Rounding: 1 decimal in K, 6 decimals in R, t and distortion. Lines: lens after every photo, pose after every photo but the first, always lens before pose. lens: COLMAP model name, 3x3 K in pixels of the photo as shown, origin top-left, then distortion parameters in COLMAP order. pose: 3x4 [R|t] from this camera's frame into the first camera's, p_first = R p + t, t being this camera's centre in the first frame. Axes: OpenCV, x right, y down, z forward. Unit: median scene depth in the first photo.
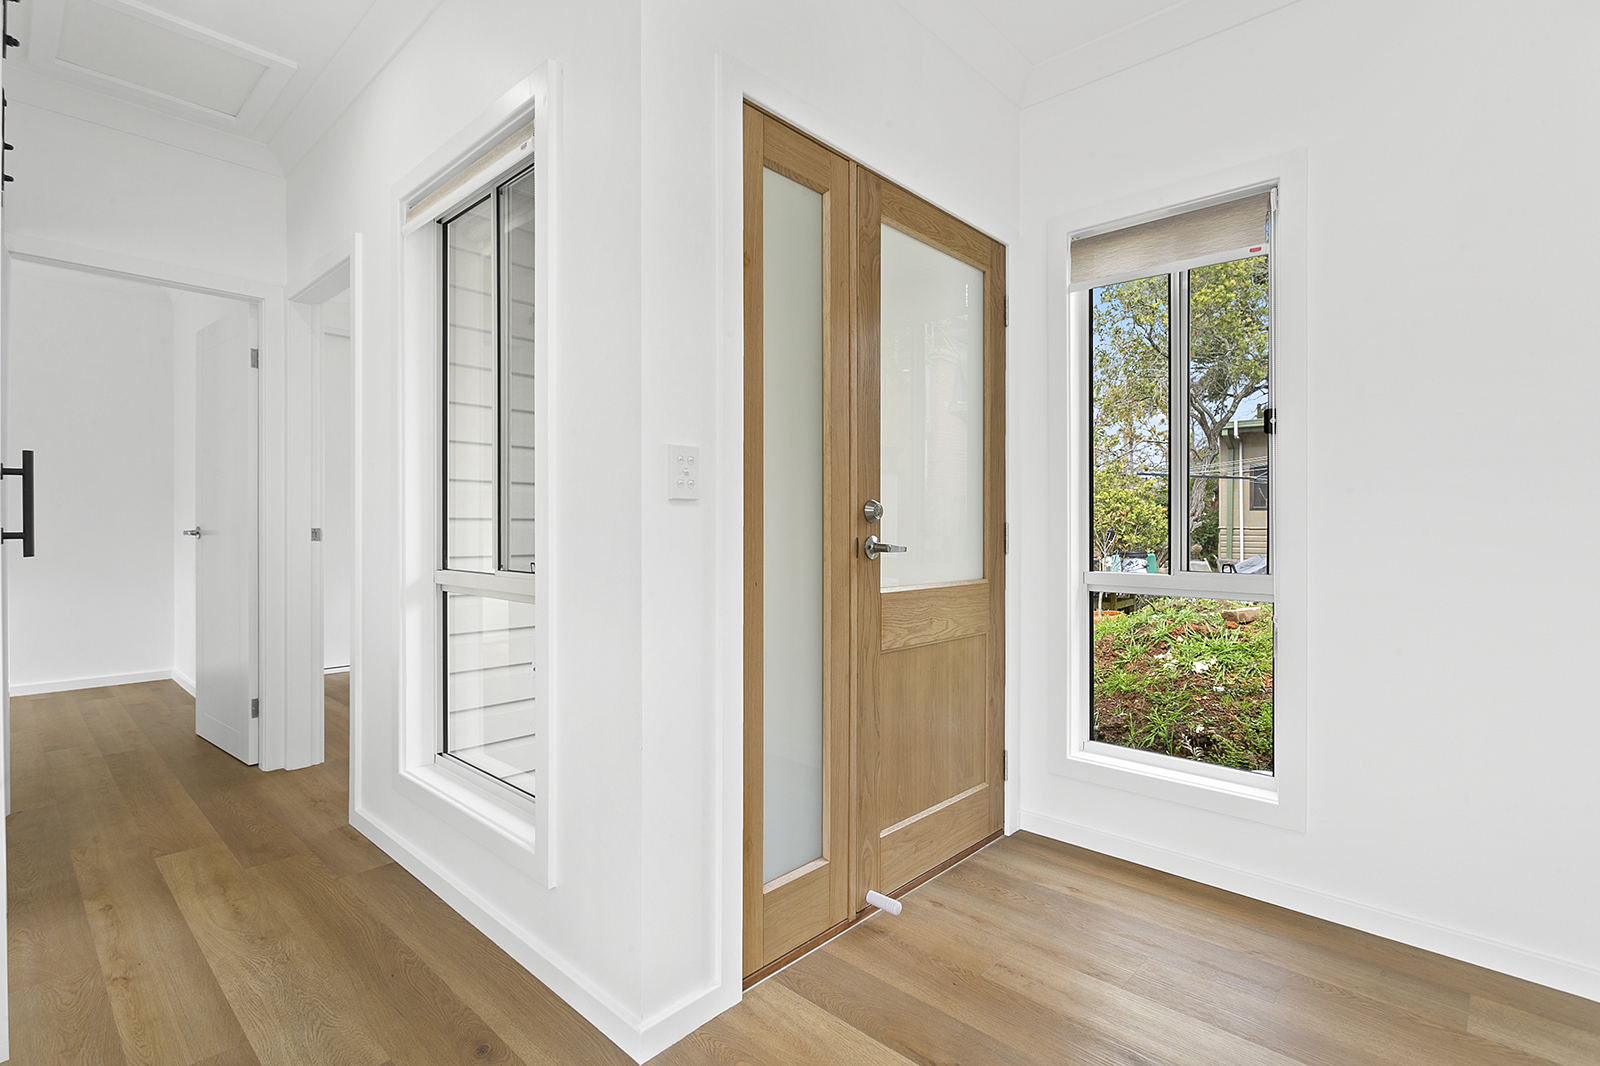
lens RADIAL K [[765.1, 0, 794.7], [0, 765.1, 532.0], [0, 0, 1]] dist [-0.001489, 0.001392]
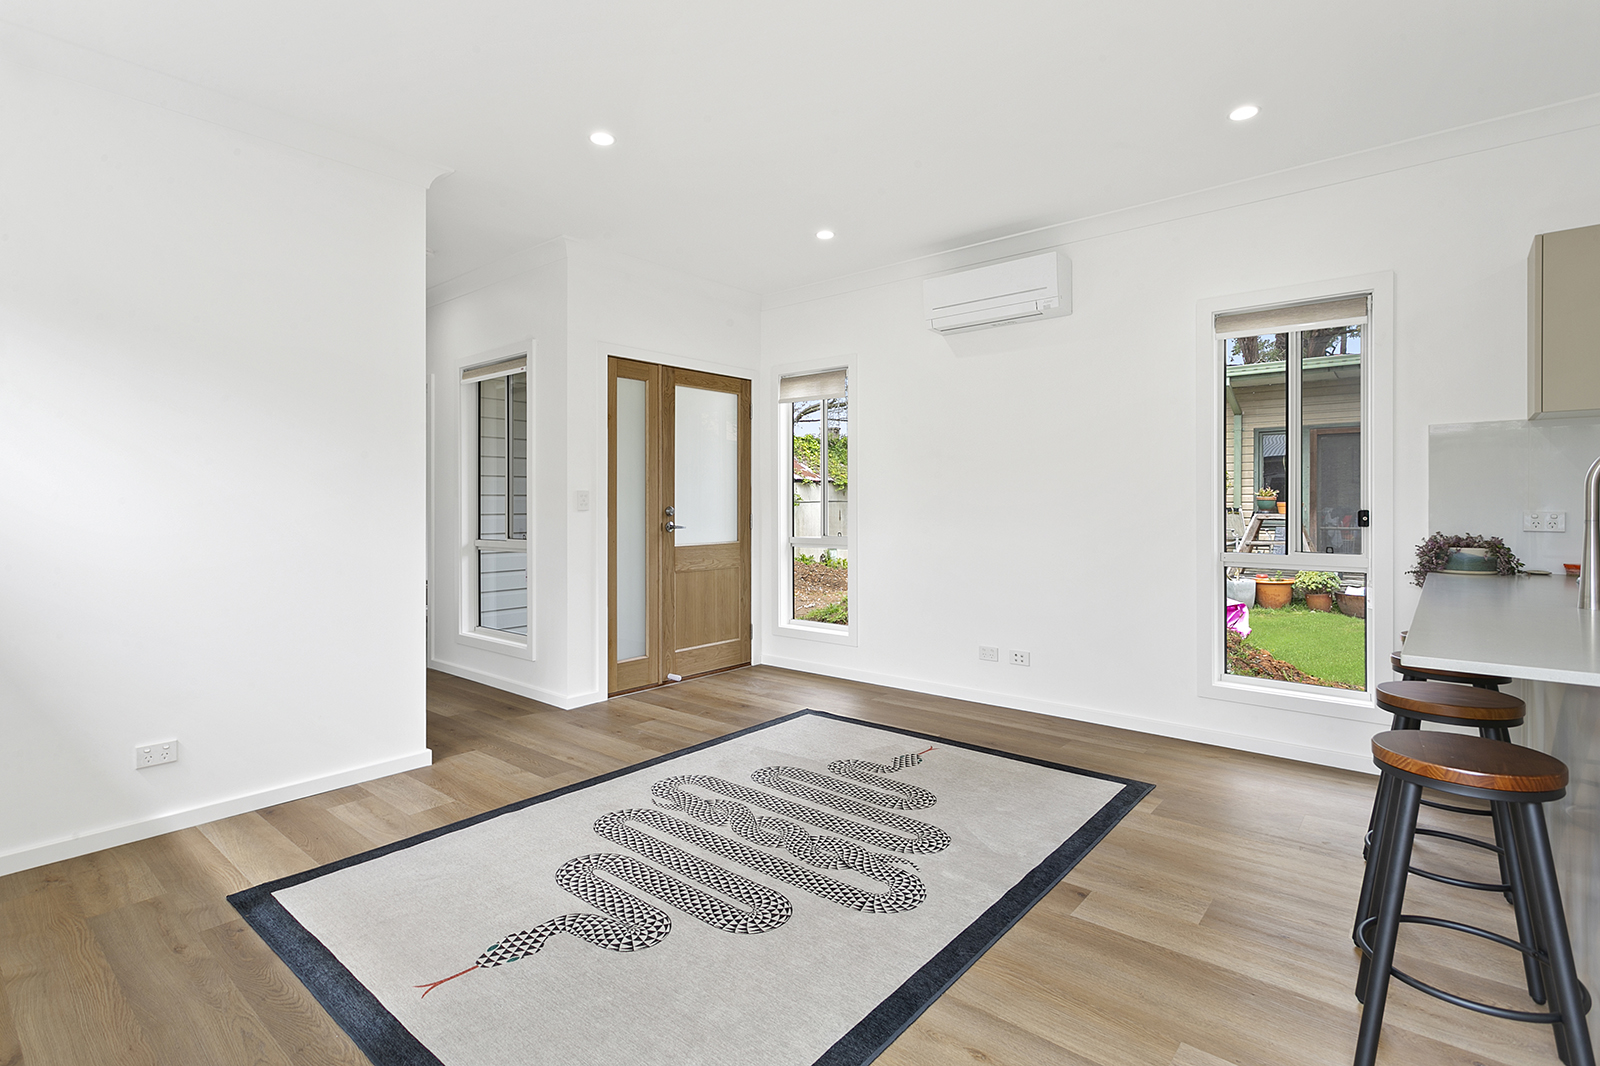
lens RADIAL K [[763.0, 0, 793.8], [0, 763.0, 500.3], [0, 0, 1]] dist [-0.003478, 0.000482]
pose [[0.998556, -0.007607, 0.053186, 0.331159], [0.008246, 0.999896, -0.011803, -0.028274], [-0.053090, 0.012224, 0.998515, -1.257284]]
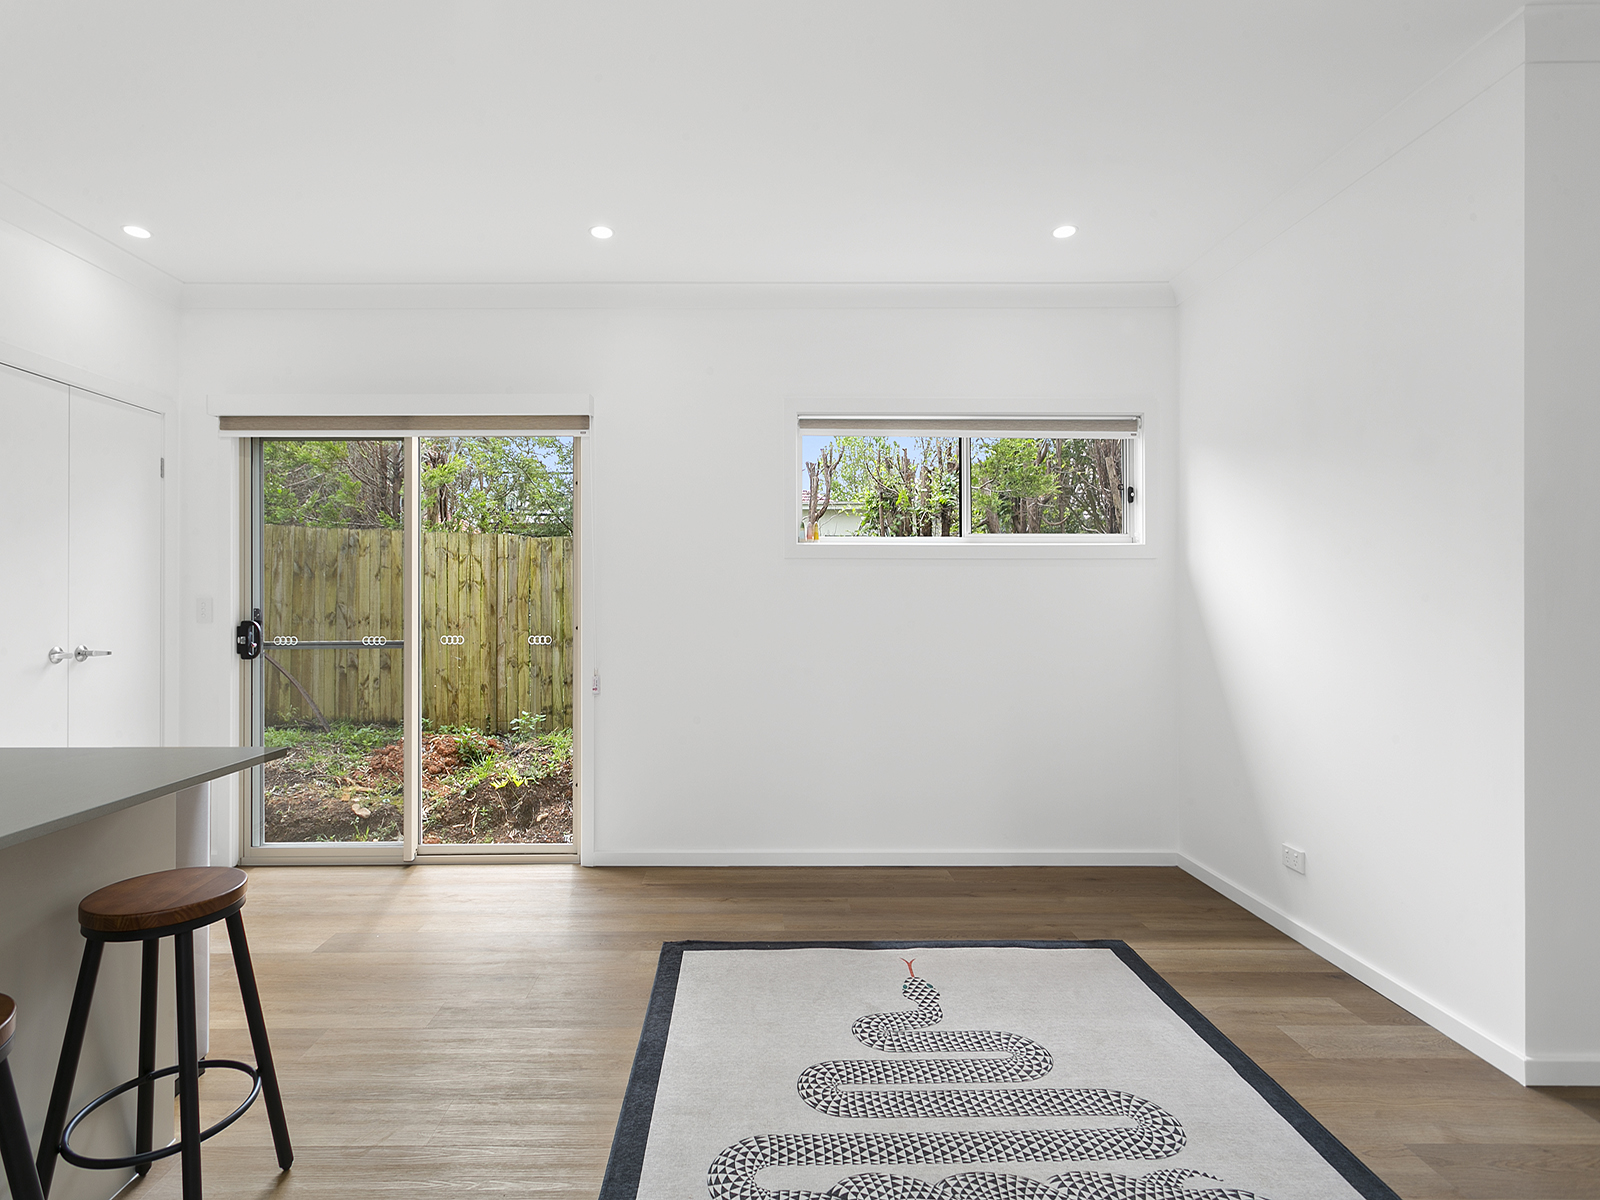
lens RADIAL K [[778.0, 0, 755.5], [0, 778.0, 600.9], [0, 0, 1]] dist [0.005035, 0.001258]
pose [[-0.727357, -0.004488, -0.686244, 1.054278], [-0.007960, 0.999967, 0.001897, -0.127948], [0.686213, 0.006842, -0.727369, 0.309792]]
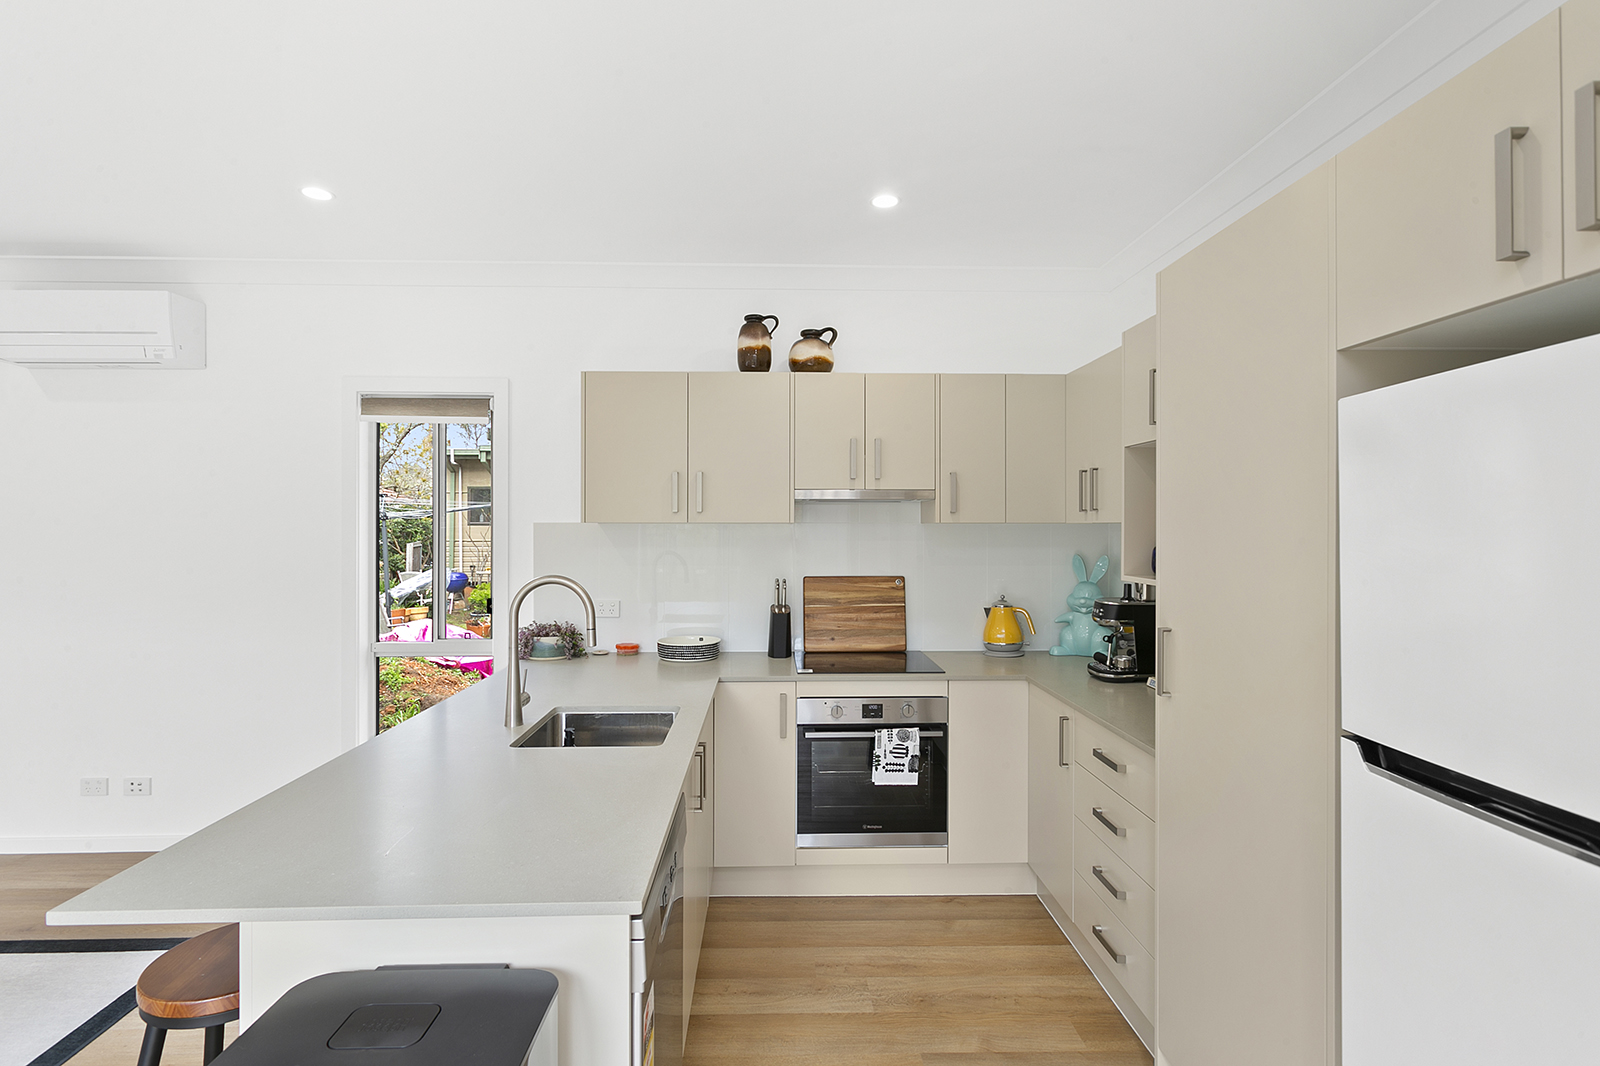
lens RADIAL K [[765.1, 0, 794.7], [0, 765.1, 532.0], [0, 0, 1]] dist [-0.001489, 0.001392]
pose [[0.705821, -0.012442, 0.708281, 0.837973], [0.010137, 0.999921, 0.007462, -0.160089], [-0.708317, 0.001913, 0.705892, -1.398517]]
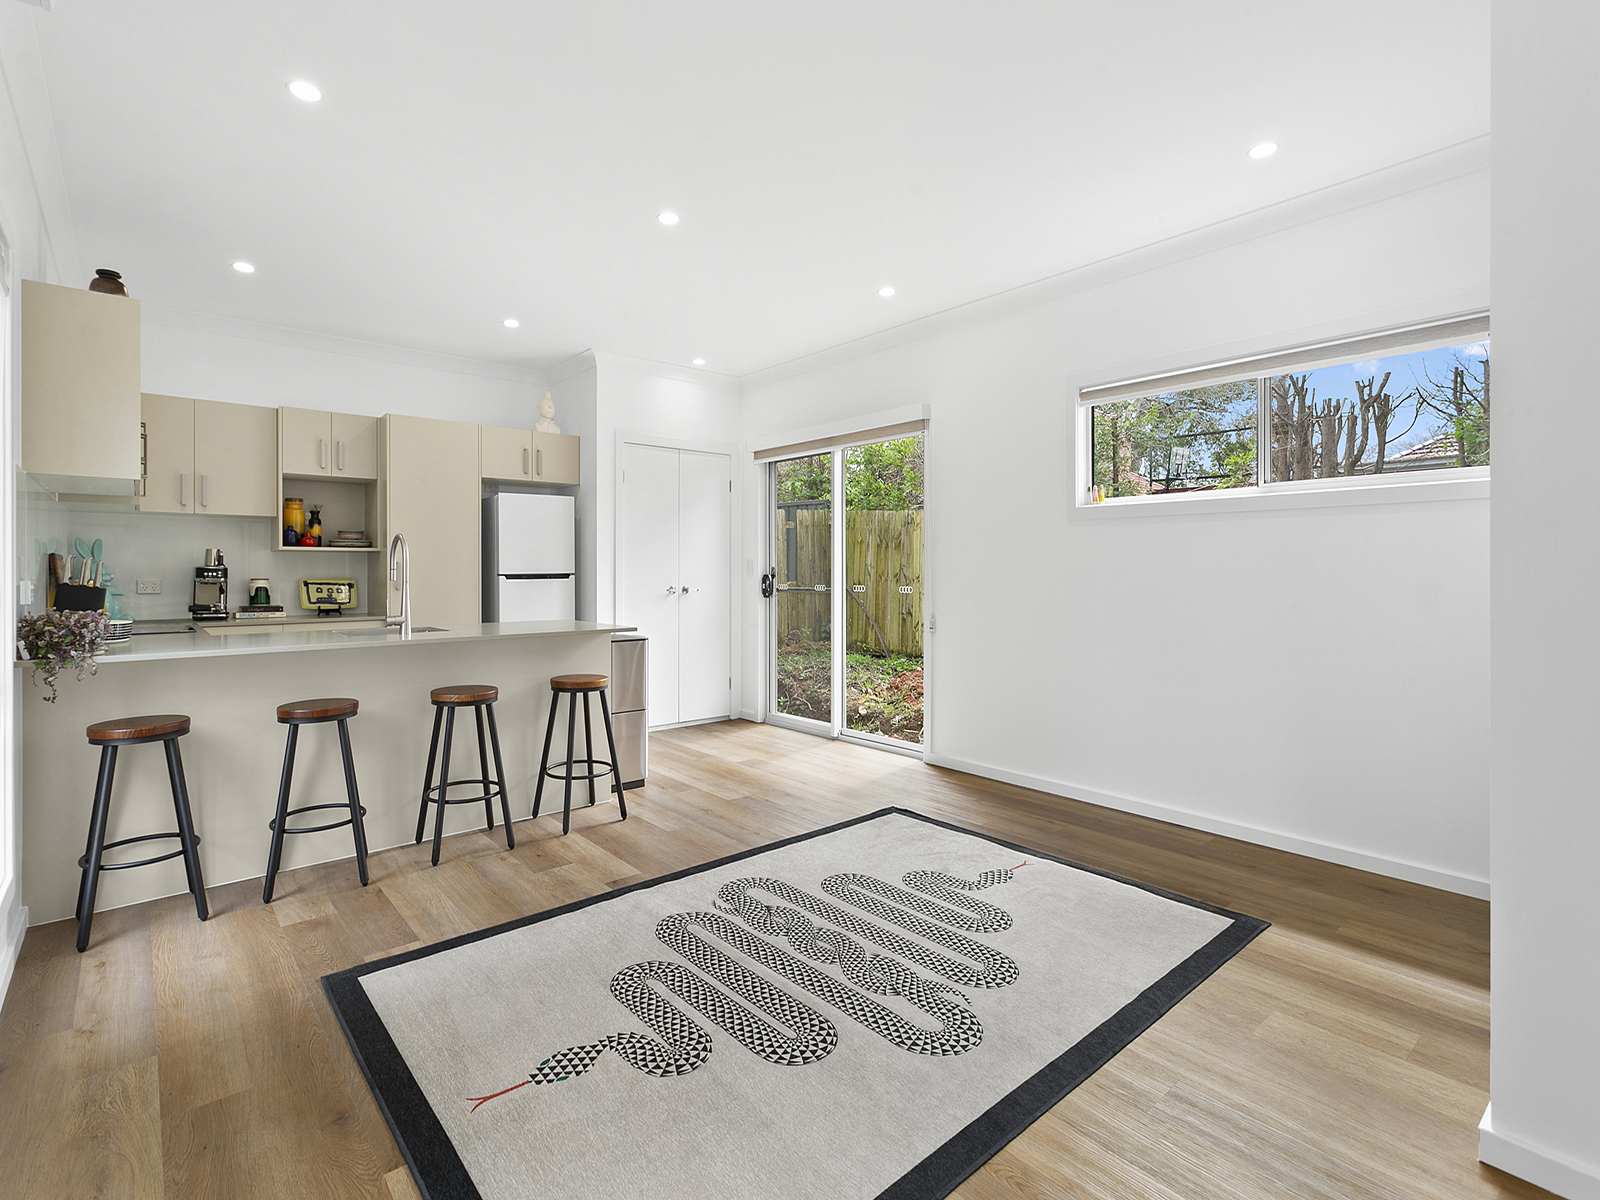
lens RADIAL K [[773.8, 0, 786.2], [0, 773.8, 573.1], [0, 0, 1]] dist [0.006218, 0.000751]
pose [[-0.993123, -0.005372, 0.116949, 0.278499], [-0.004041, 0.999924, 0.011611, -0.108255], [-0.117002, 0.011058, -0.993070, 1.078801]]
